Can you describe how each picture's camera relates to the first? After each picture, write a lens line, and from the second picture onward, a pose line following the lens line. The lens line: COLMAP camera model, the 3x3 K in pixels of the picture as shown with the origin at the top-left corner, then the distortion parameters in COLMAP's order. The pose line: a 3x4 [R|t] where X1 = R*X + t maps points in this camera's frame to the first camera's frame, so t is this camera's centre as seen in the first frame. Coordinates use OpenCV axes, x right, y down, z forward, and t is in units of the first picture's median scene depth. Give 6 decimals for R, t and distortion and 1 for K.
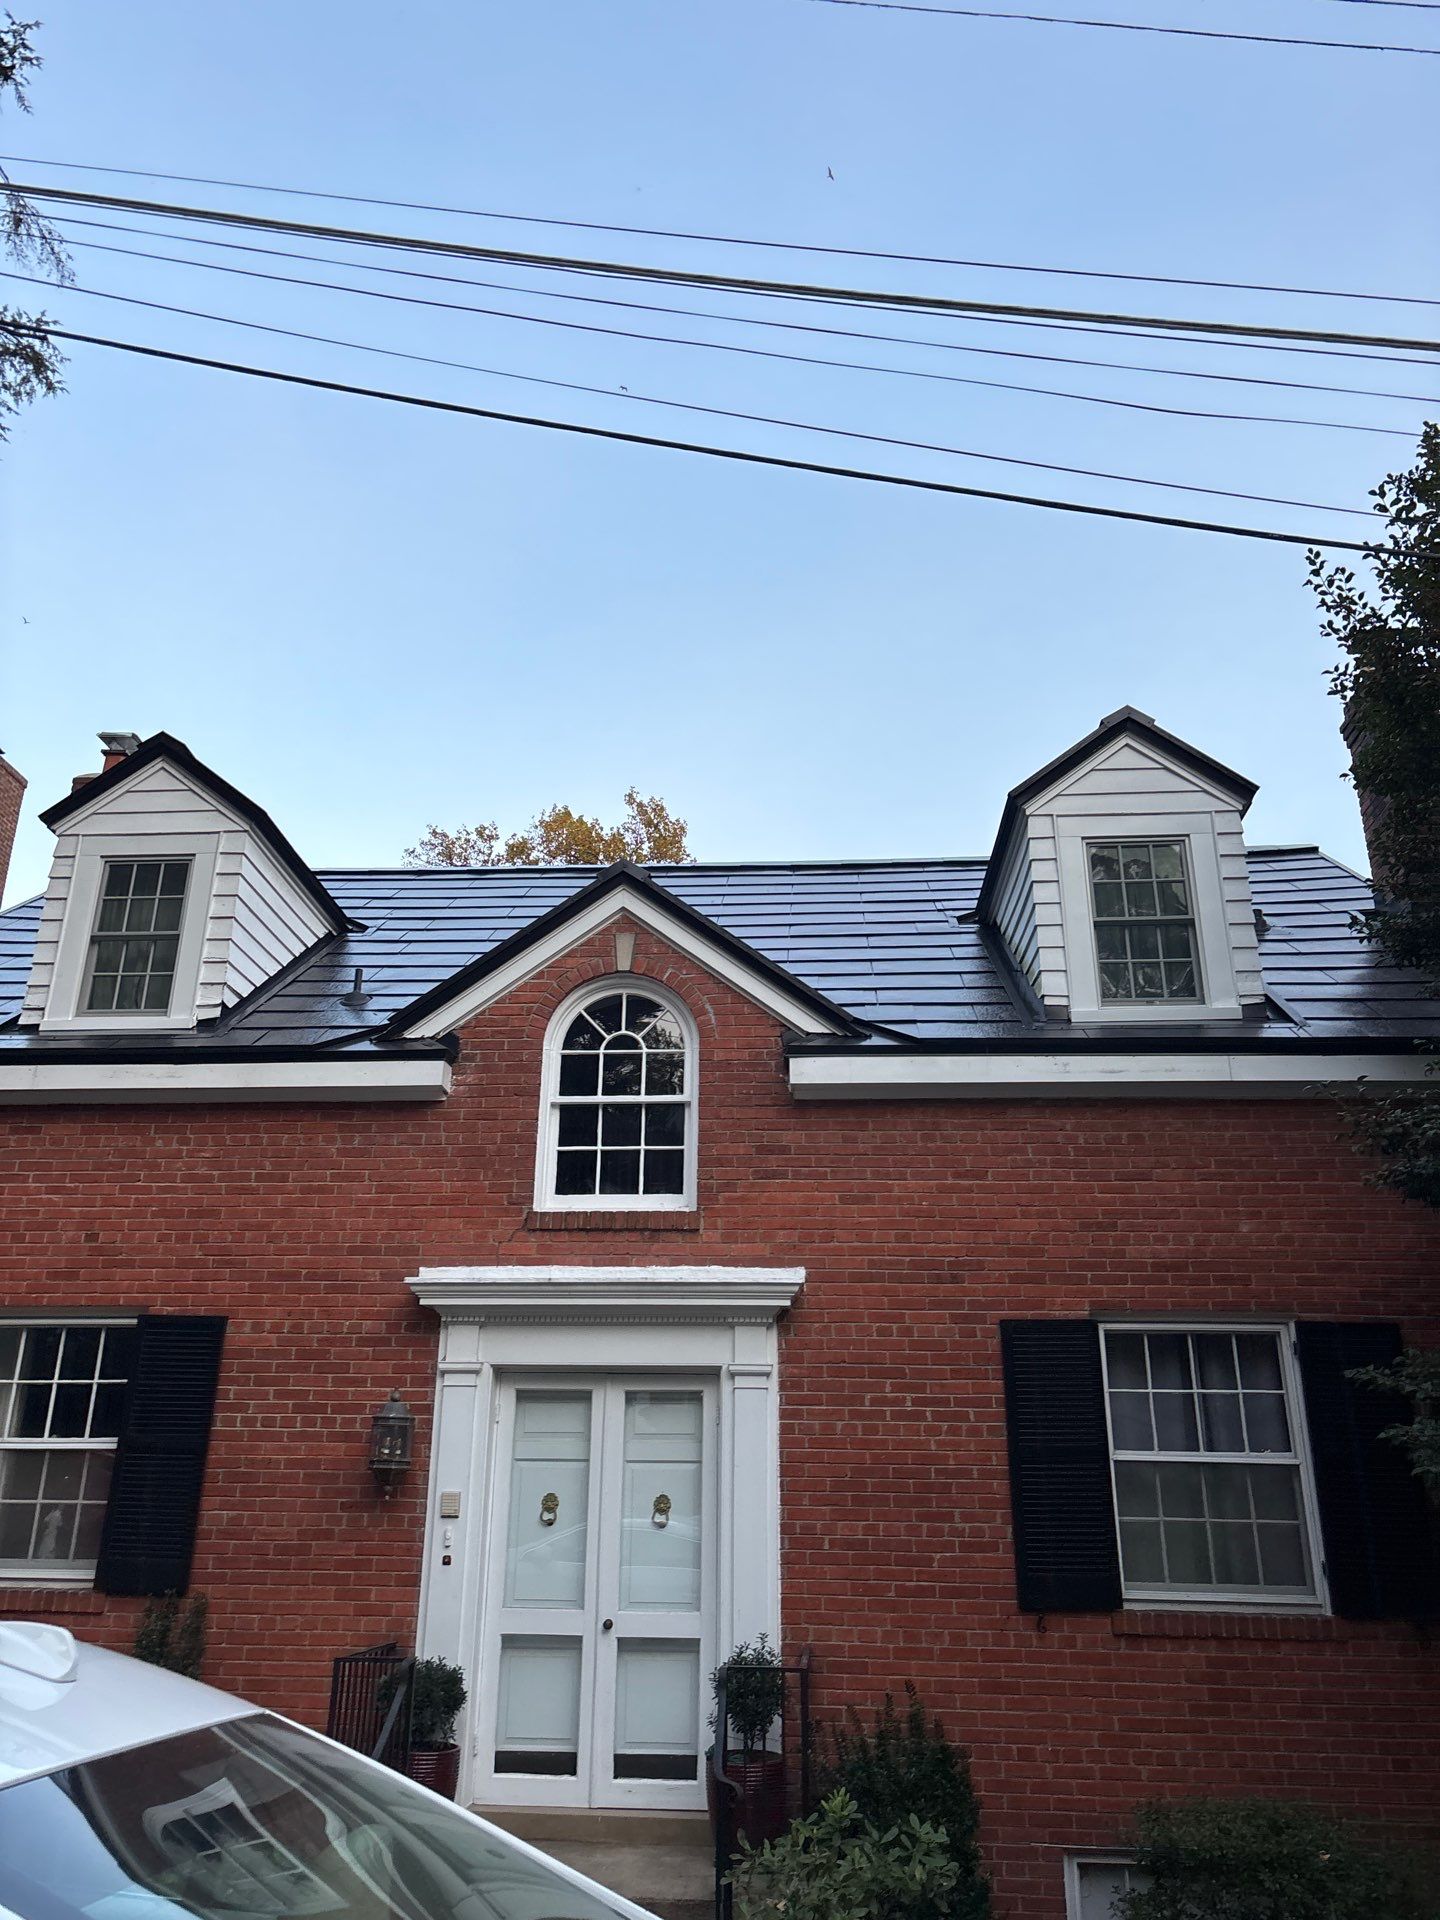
lens RADIAL K [[1372.6, 0, 720.0], [0, 1372.6, 960.0], [0, 0, 1]] dist [0.021009, -0.002396]
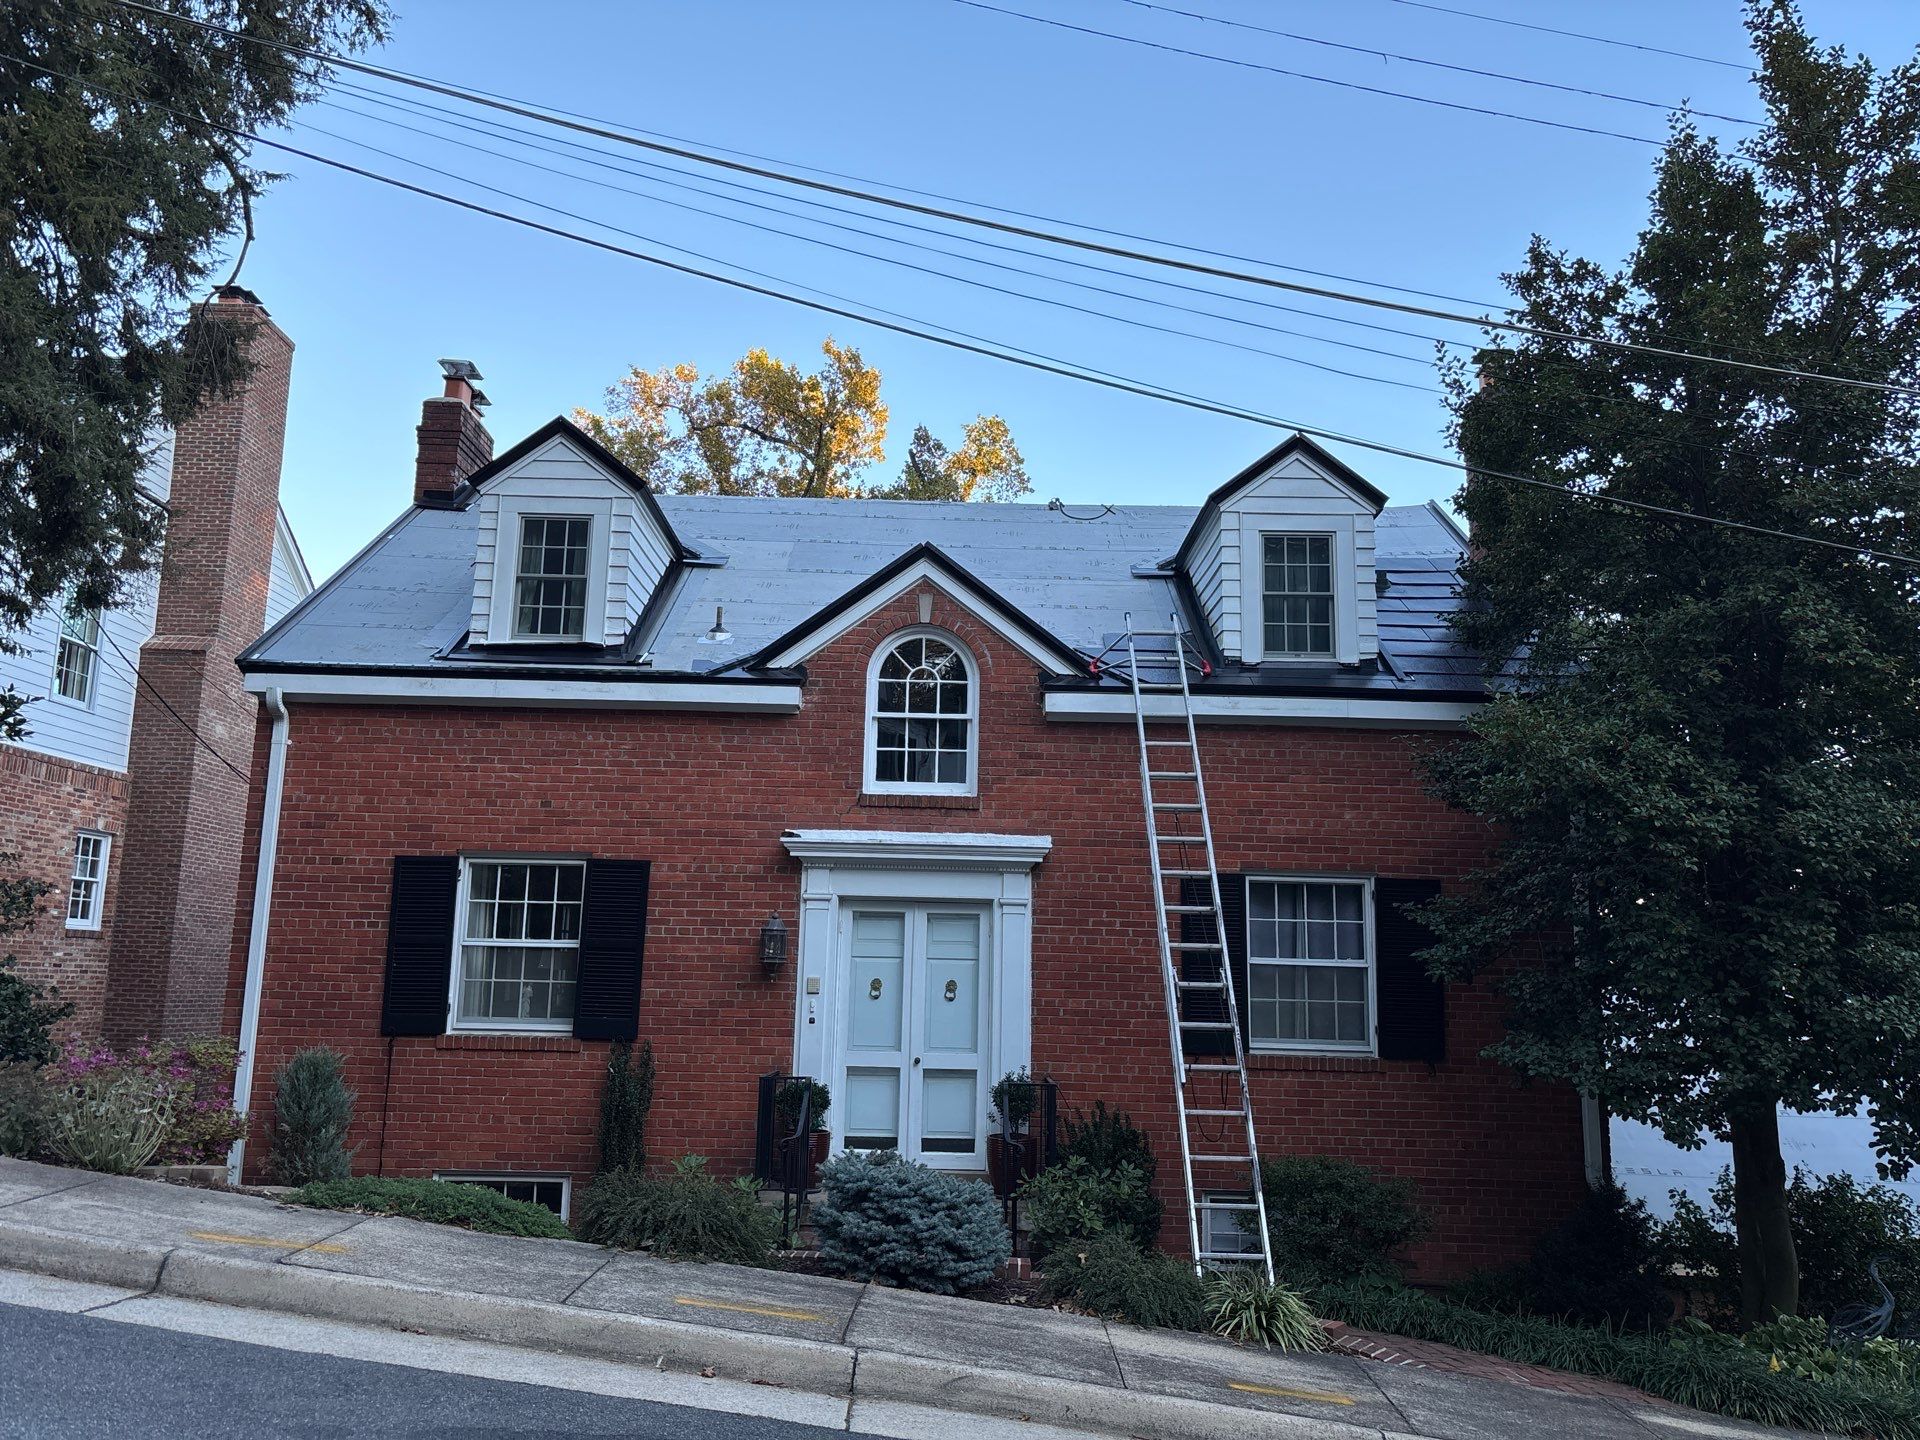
lens RADIAL K [[1357.6, 0, 960.0], [0, 1357.6, 720.0], [0, 0, 1]] dist [0.089880, -0.002487]
pose [[0.997792, 0.022939, 0.062331, -0.128680], [-0.033754, 0.983373, 0.178433, -0.153733], [-0.057202, -0.180143, 0.981976, -0.400365]]
